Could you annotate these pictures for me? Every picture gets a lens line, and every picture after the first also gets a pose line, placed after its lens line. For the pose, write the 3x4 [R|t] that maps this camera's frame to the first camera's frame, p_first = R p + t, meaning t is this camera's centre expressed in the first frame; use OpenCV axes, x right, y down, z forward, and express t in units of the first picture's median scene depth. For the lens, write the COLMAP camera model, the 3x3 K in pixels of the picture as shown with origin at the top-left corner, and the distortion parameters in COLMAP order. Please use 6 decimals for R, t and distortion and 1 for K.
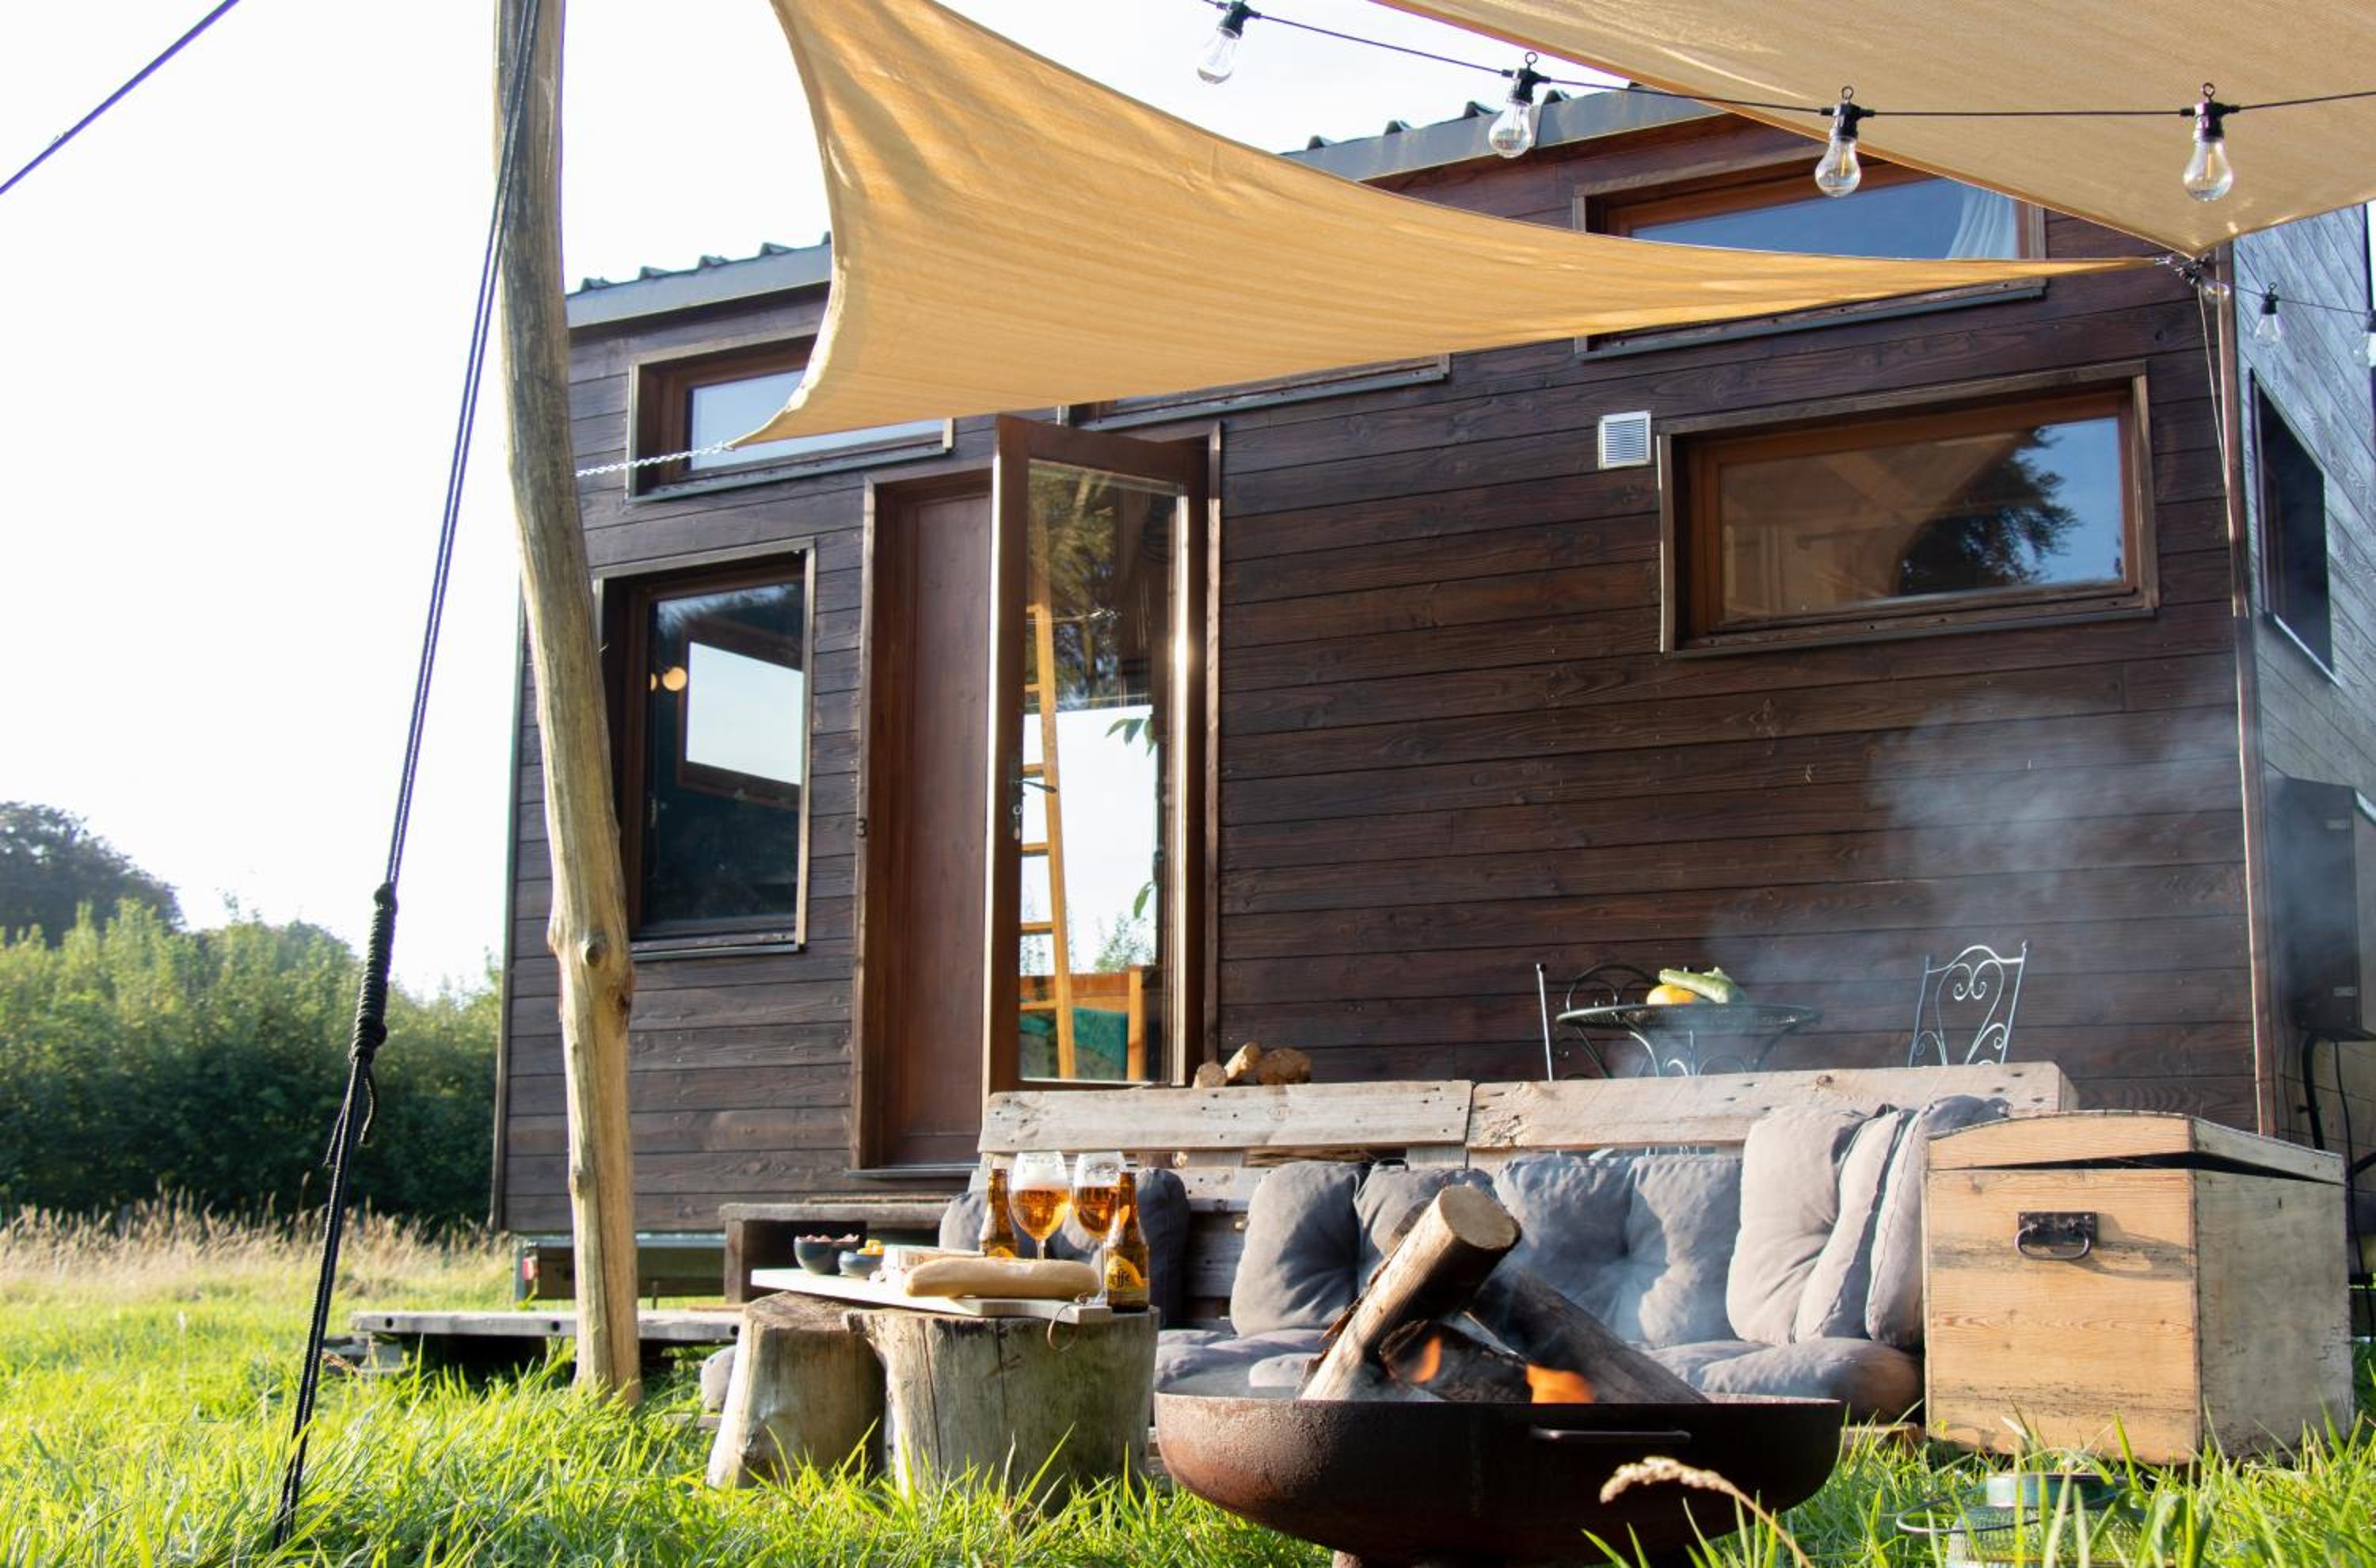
lens RADIAL K [[2988.3, 0, 1188.0], [0, 2988.3, 784.0], [0, 0, 1]] dist [-0.014375, 0.014278]
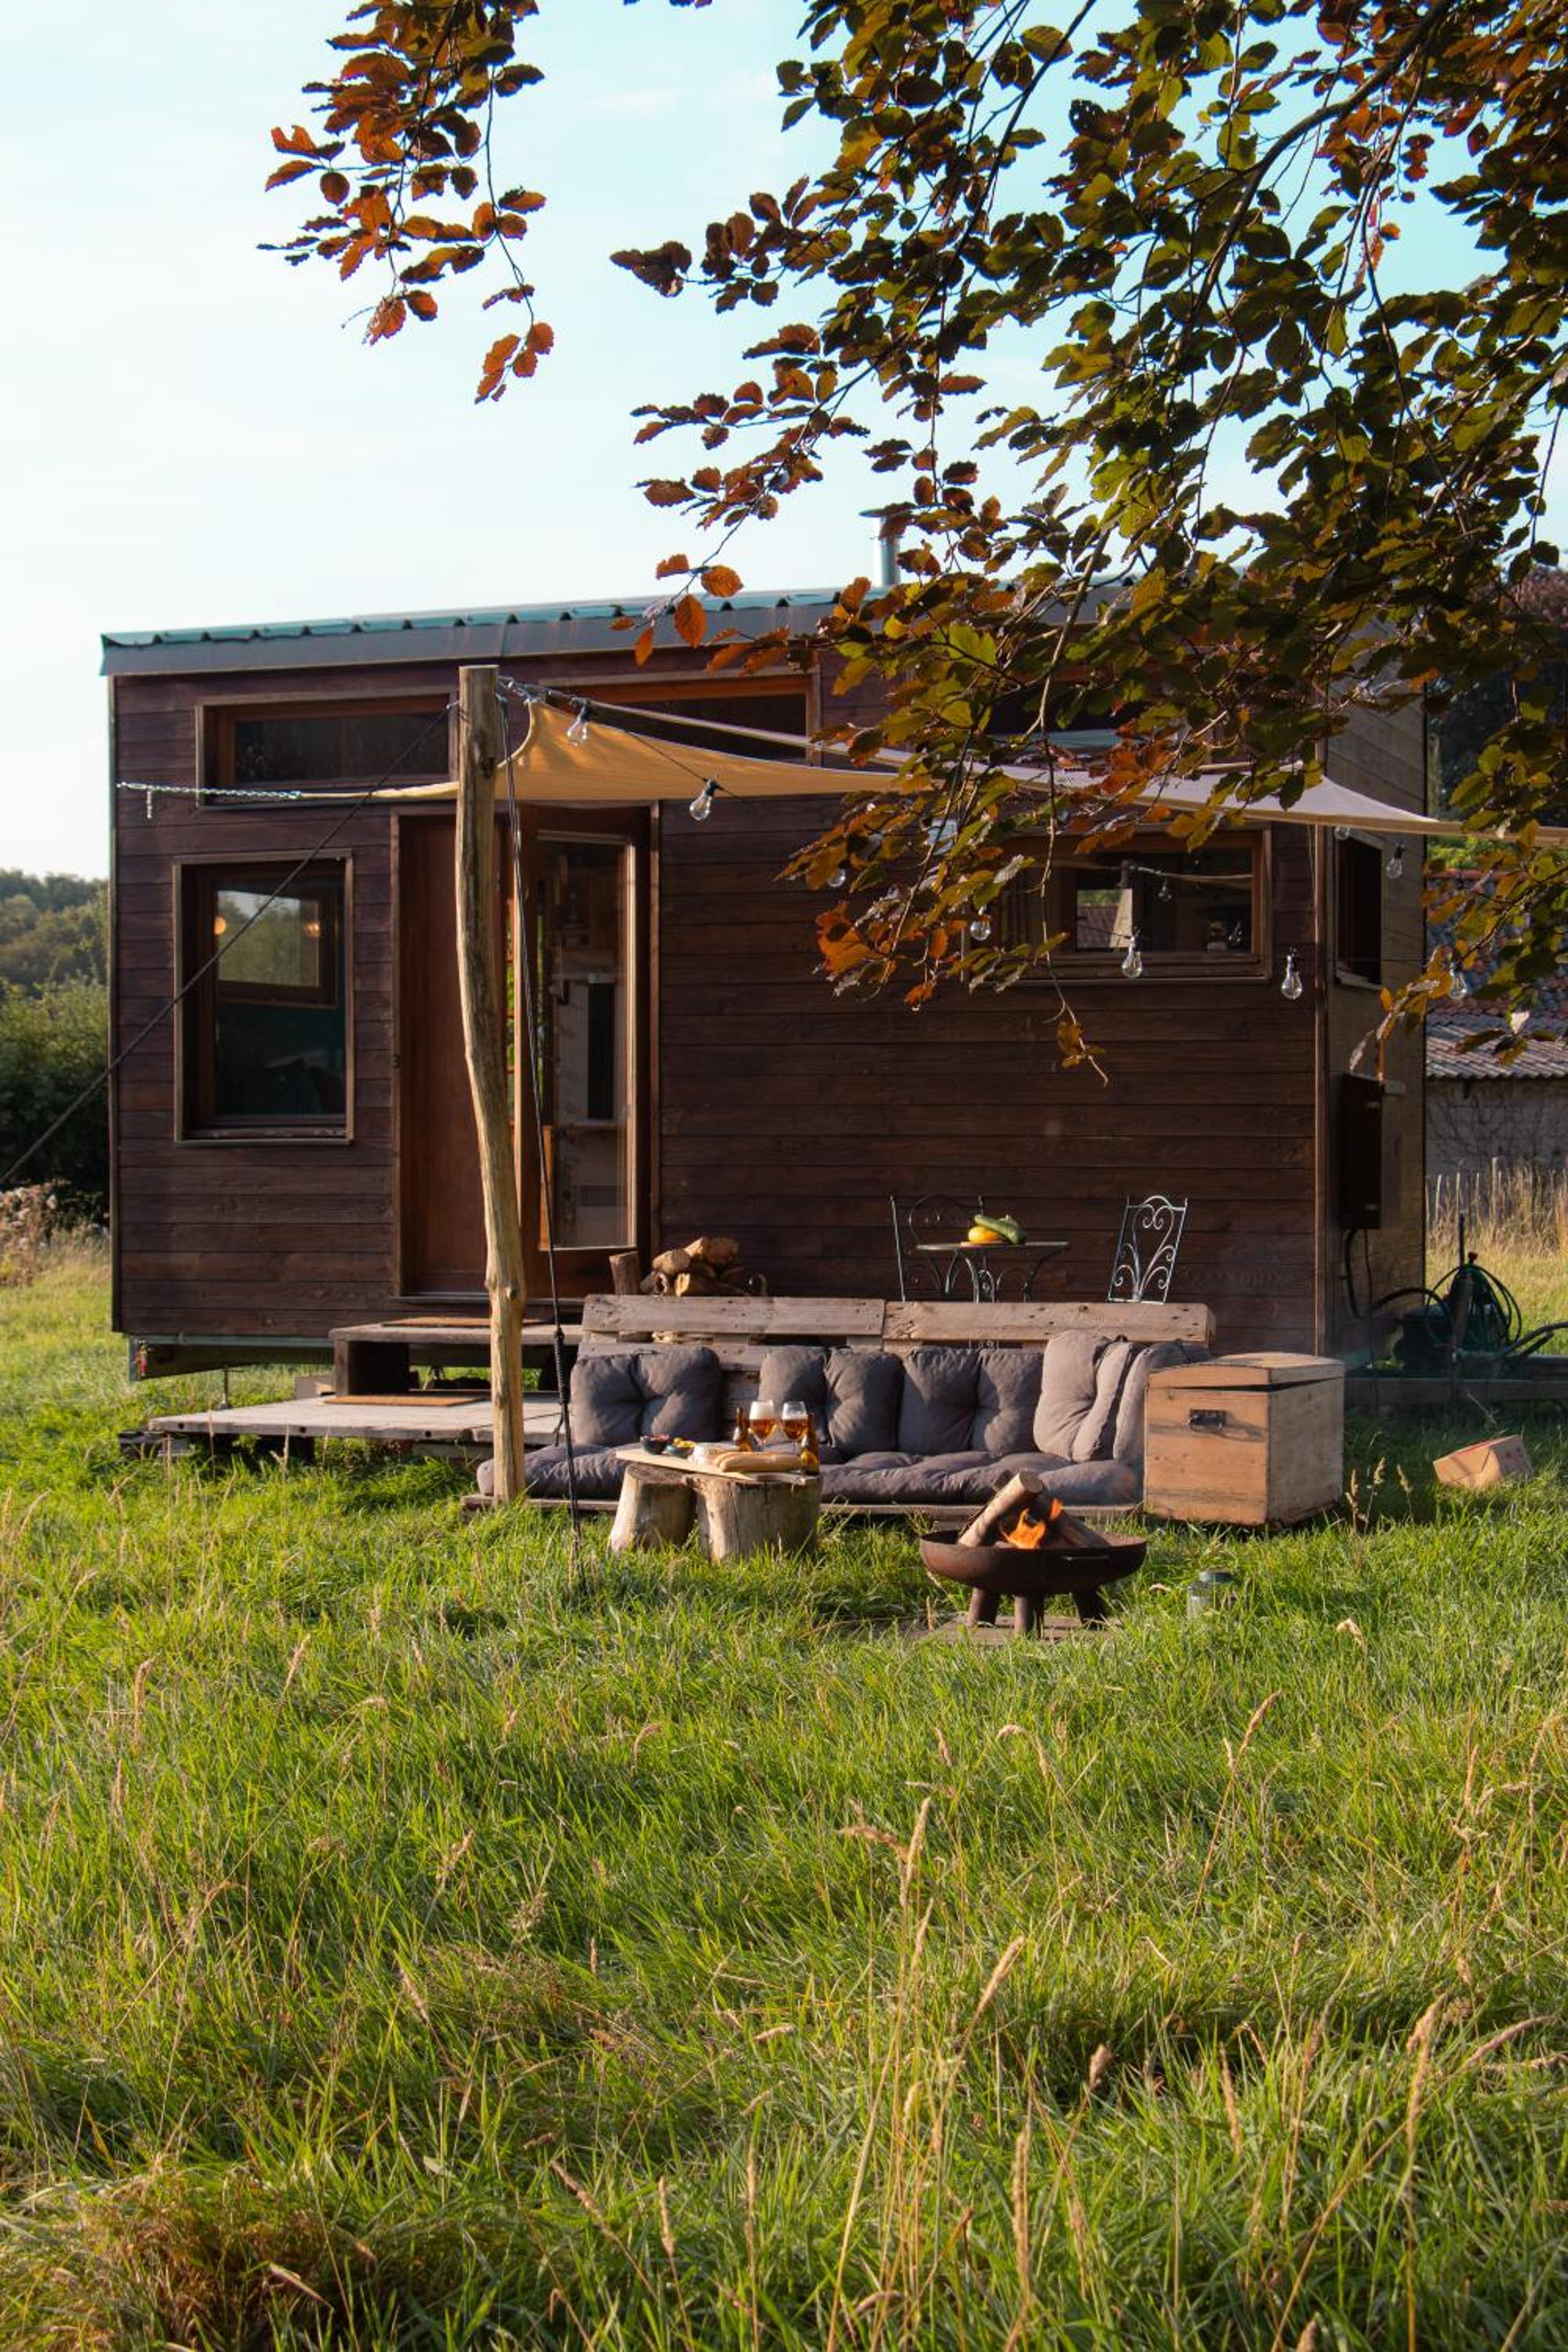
lens RADIAL K [[3548.2, 0, 625.5], [0, 3548.2, 1176.8], [0, 0, 1]] dist [0.025404, 0.127917]
pose [[0.991208, -0.010181, 0.131919, -0.329375], [-0.012219, 0.985730, 0.167890, -0.319656], [-0.131746, -0.168026, 0.976939, -1.014009]]
